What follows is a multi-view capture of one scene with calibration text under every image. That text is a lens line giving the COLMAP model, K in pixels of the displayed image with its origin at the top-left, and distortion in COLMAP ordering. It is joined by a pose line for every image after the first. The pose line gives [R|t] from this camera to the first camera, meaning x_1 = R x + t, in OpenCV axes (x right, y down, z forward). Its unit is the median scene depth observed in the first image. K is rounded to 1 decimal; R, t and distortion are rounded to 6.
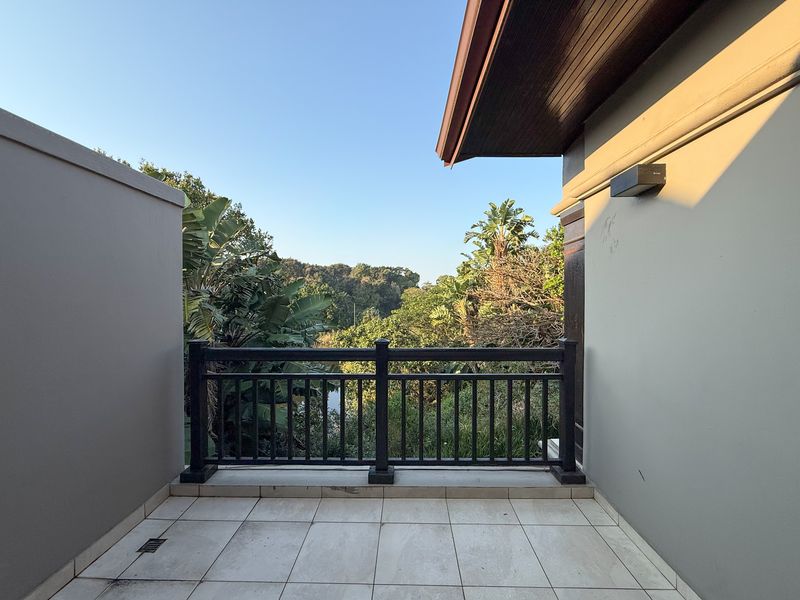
lens RADIAL K [[319.0, 0, 400.0], [0, 319.0, 300.0], [0, 0, 1]] dist [0.000046, -0.000114]
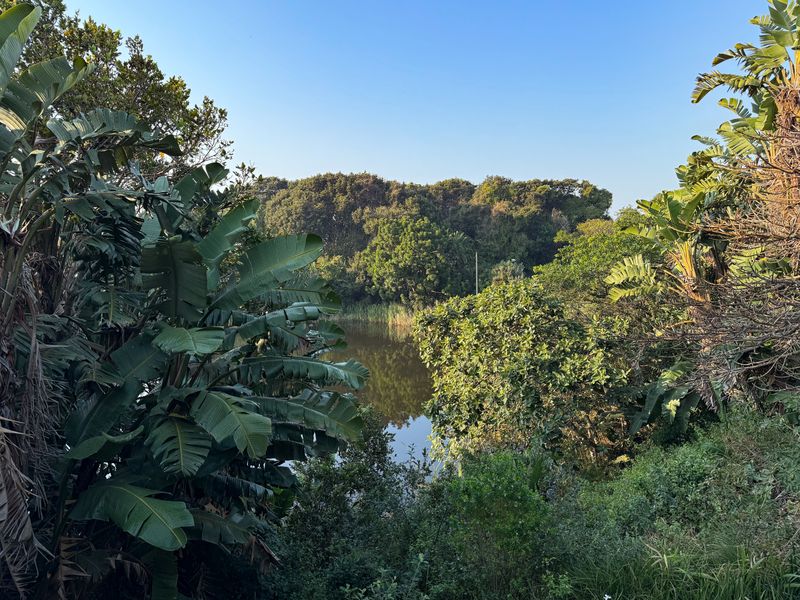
lens RADIAL K [[573.4, 0, 400.0], [0, 573.4, 300.0], [0, 0, 1]] dist [0.098537, -0.108974]
pose [[0.957563, 0.013123, -0.287926, 0.040059], [0.013749, 0.995746, 0.091109, 0.000185], [0.287897, -0.091201, 0.953309, 0.097508]]
